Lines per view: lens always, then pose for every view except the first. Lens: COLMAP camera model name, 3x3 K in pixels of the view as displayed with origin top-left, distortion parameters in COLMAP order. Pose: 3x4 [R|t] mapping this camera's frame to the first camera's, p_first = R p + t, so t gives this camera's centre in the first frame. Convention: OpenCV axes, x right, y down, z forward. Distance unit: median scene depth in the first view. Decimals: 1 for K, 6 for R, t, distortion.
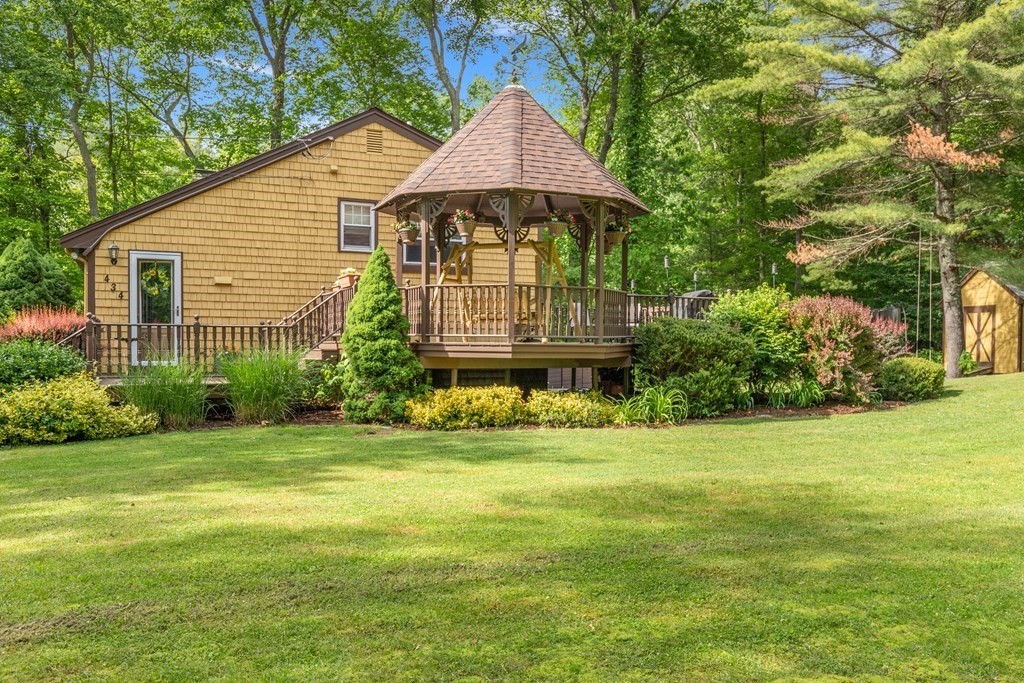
lens RADIAL K [[906.2, 0, 512.0], [0, 906.2, 341.5], [0, 0, 1]] dist [-0.003013, -0.000575]
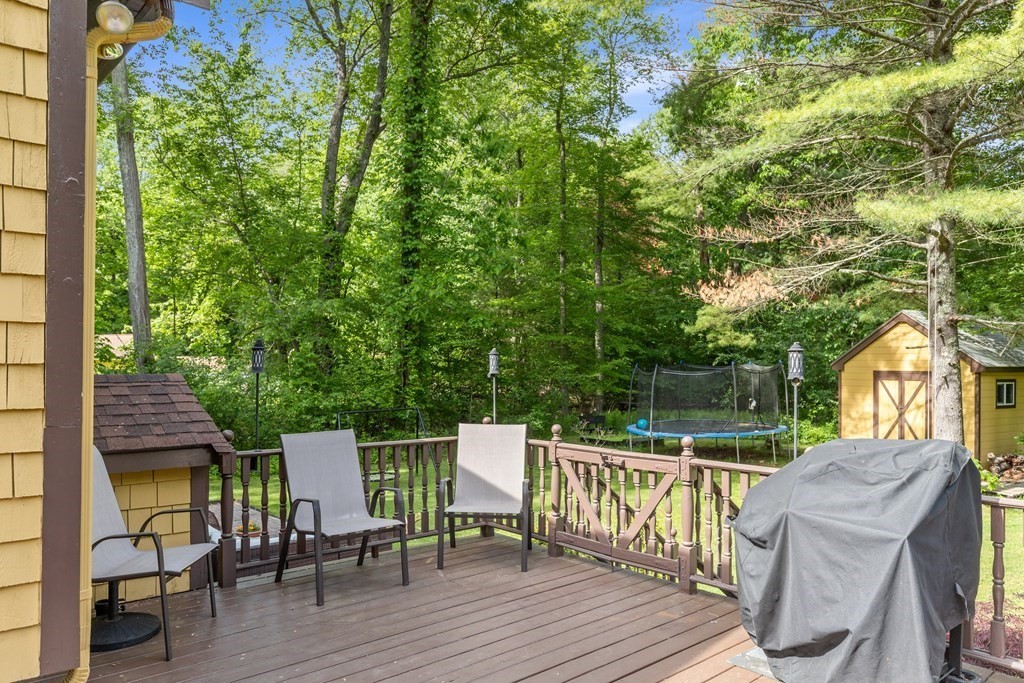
lens RADIAL K [[713.0, 0, 538.6], [0, 713.0, 358.9], [0, 0, 1]] dist [-0.001861, 0.000672]
pose [[0.938495, 0.003152, 0.345277, 0.050275], [-0.003063, 0.999995, -0.000801, -0.054361], [-0.345278, -0.000306, 0.938500, 0.638831]]
